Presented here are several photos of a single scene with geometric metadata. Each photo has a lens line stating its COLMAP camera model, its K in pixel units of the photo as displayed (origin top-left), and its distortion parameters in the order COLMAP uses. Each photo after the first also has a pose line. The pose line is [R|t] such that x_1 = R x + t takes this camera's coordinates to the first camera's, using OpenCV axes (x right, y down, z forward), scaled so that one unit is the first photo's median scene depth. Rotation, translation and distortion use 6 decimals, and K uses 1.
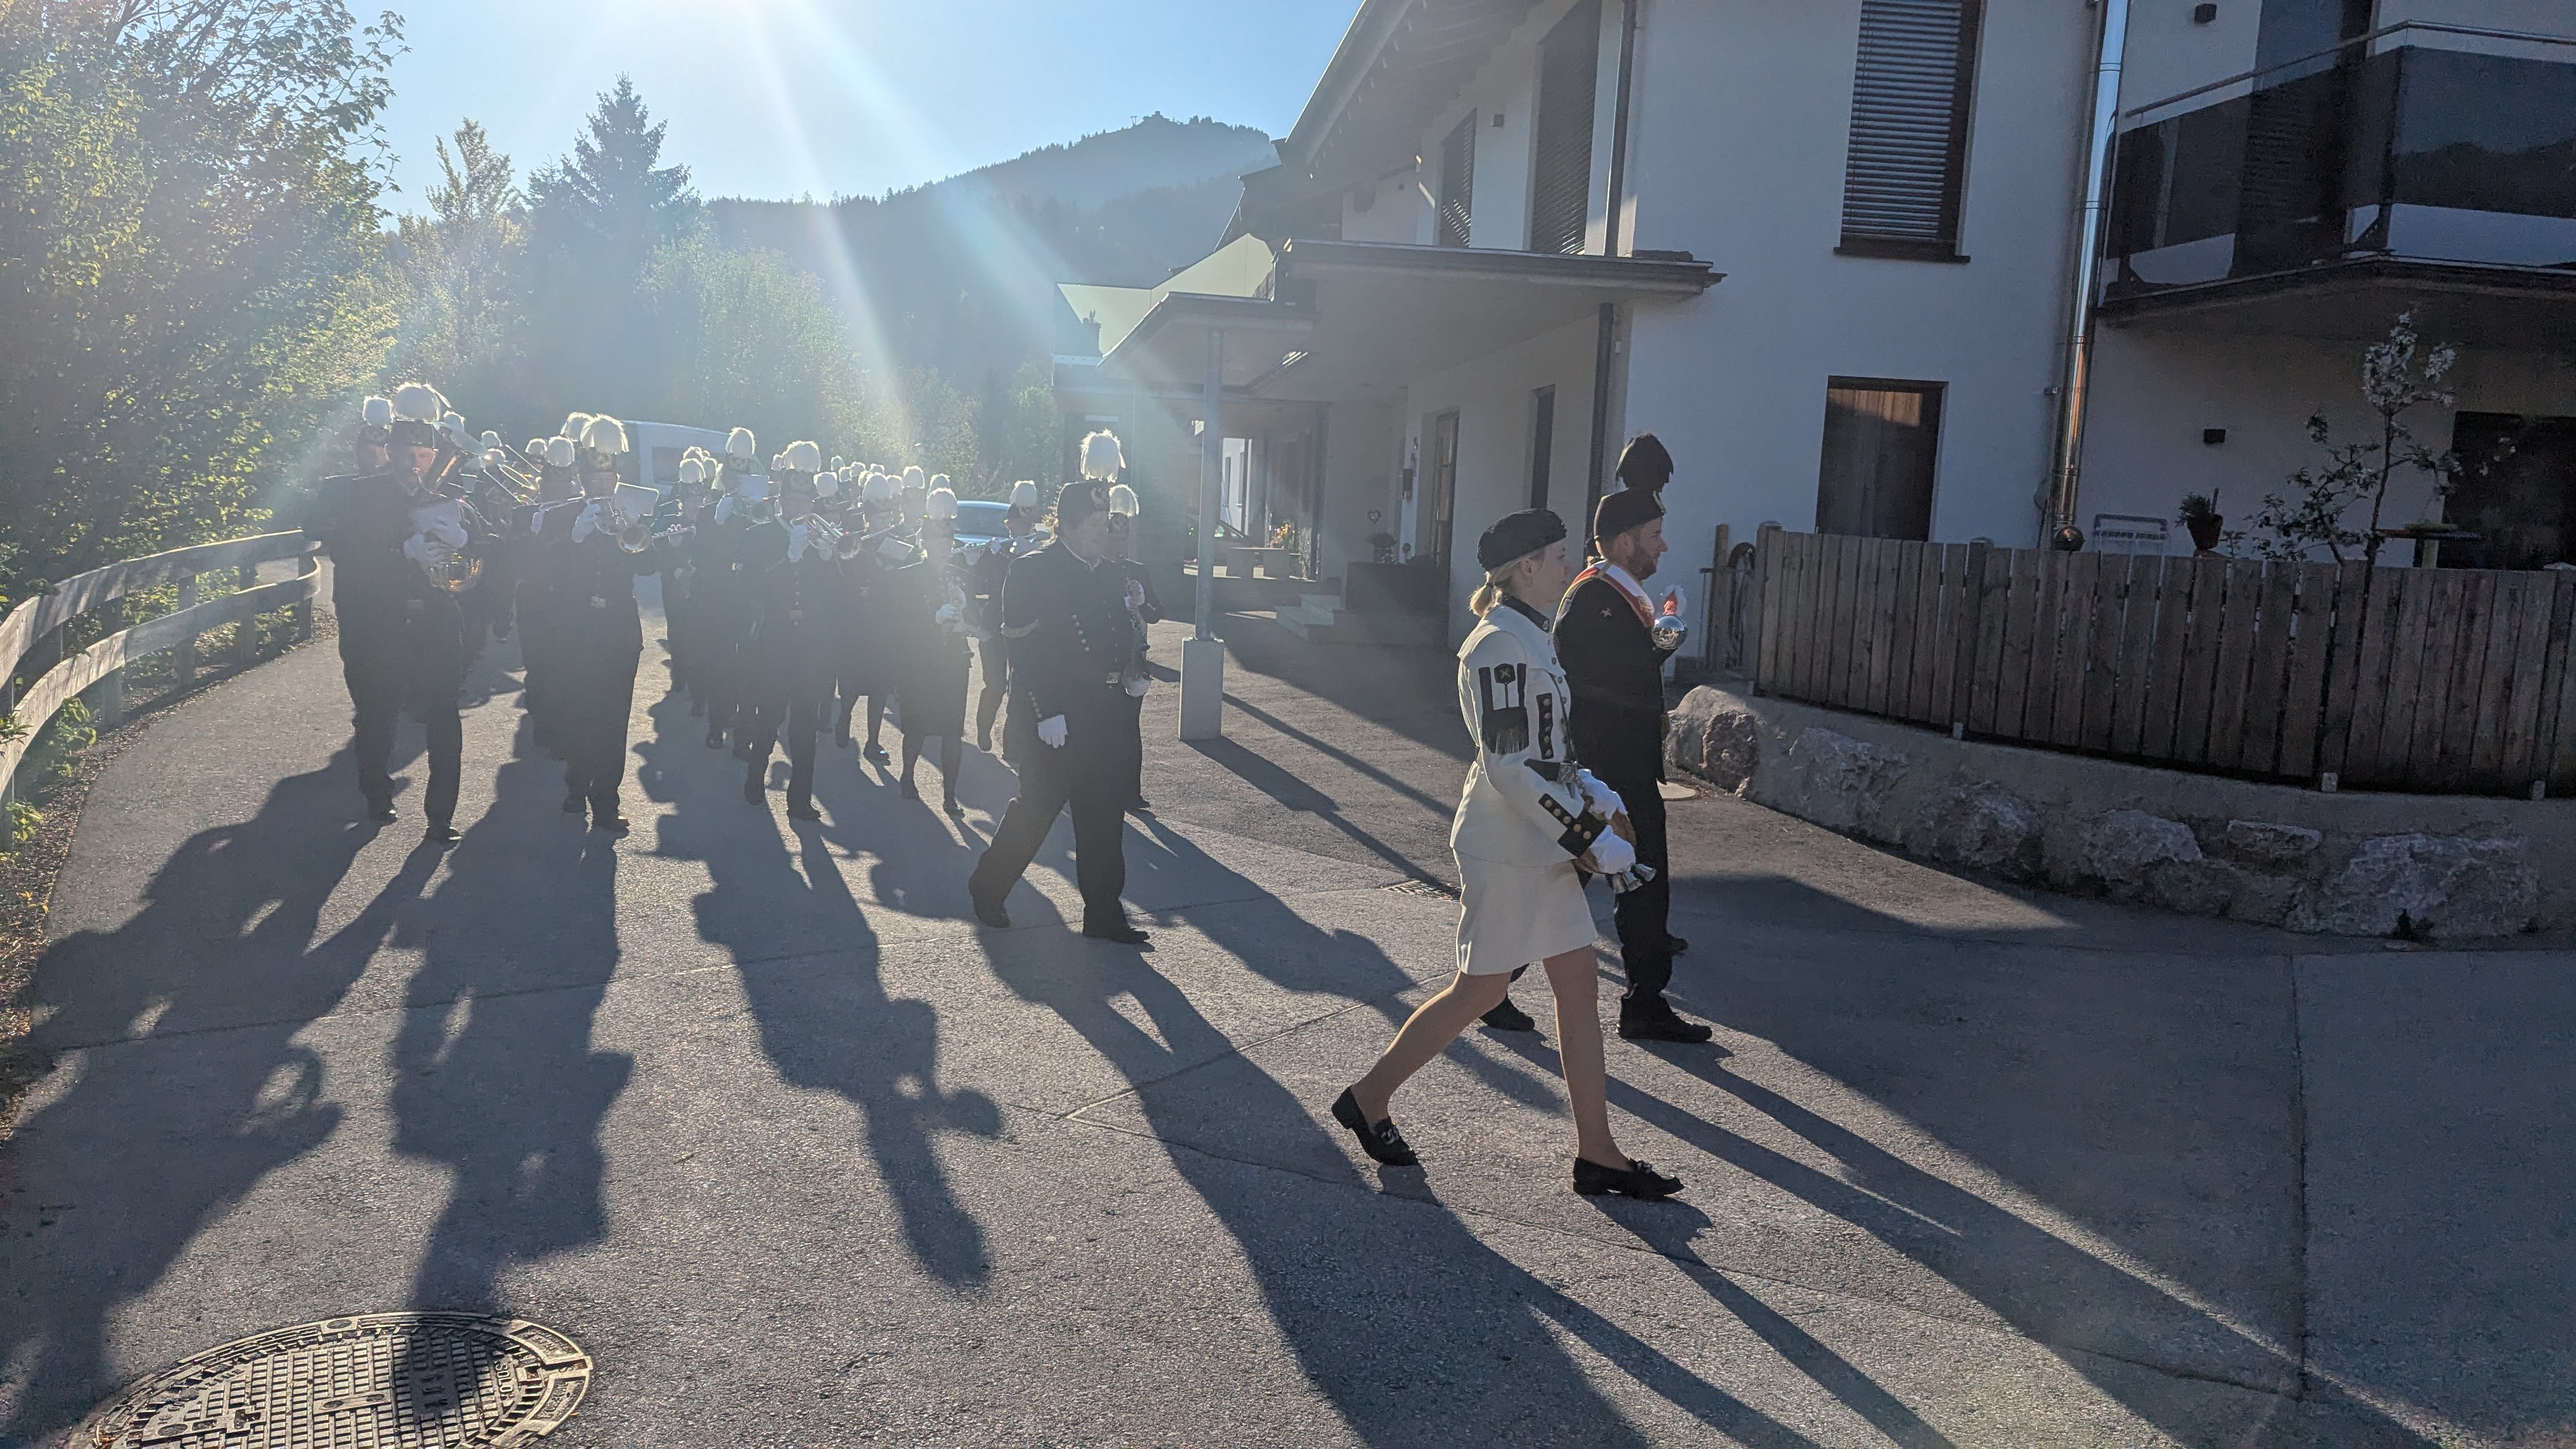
lens RADIAL K [[1934.5, 0, 1339.2], [0, 1934.5, 738.6], [0, 0, 1]] dist [0.068423, -0.064097]
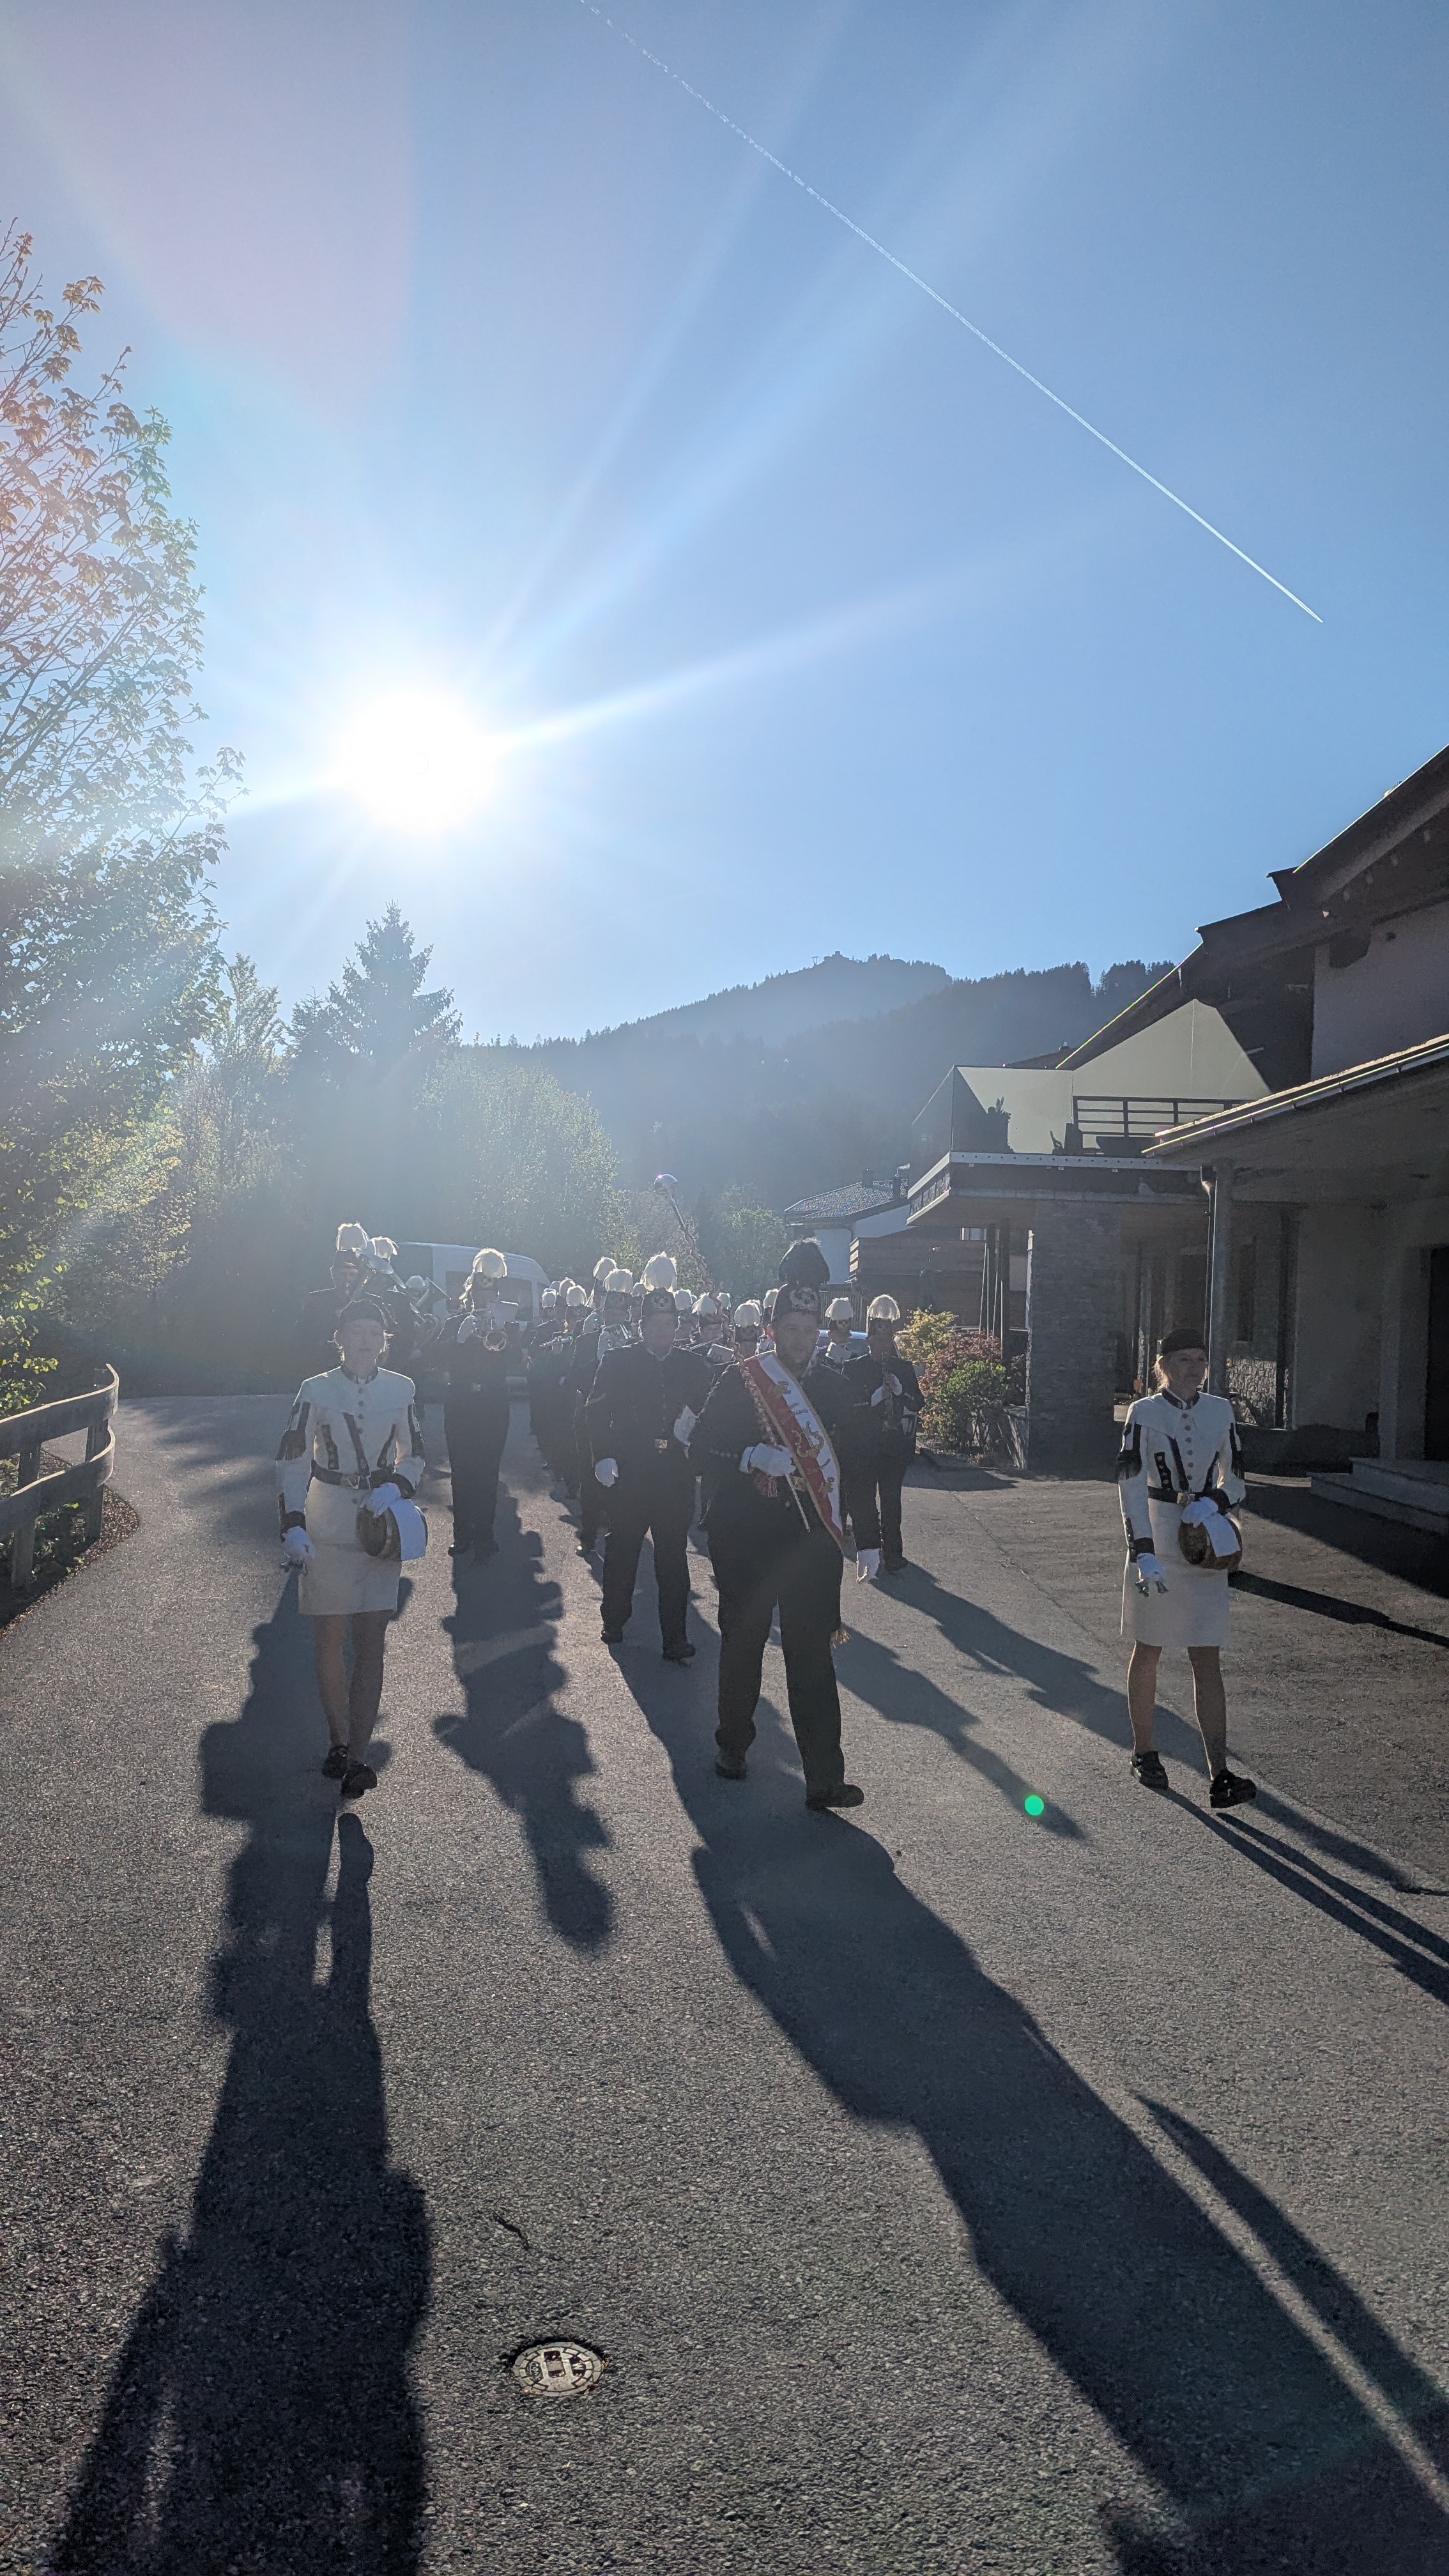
lens RADIAL K [[1684.0, 0, 696.7], [0, 1684.0, 1270.8], [0, 0, 1]] dist [-0.000874, -0.037136]
pose [[0.993915, -0.014859, -0.109142, -0.317792], [-0.001326, 0.989174, -0.146744, -0.077470], [0.110141, 0.145996, 0.983135, 0.536957]]
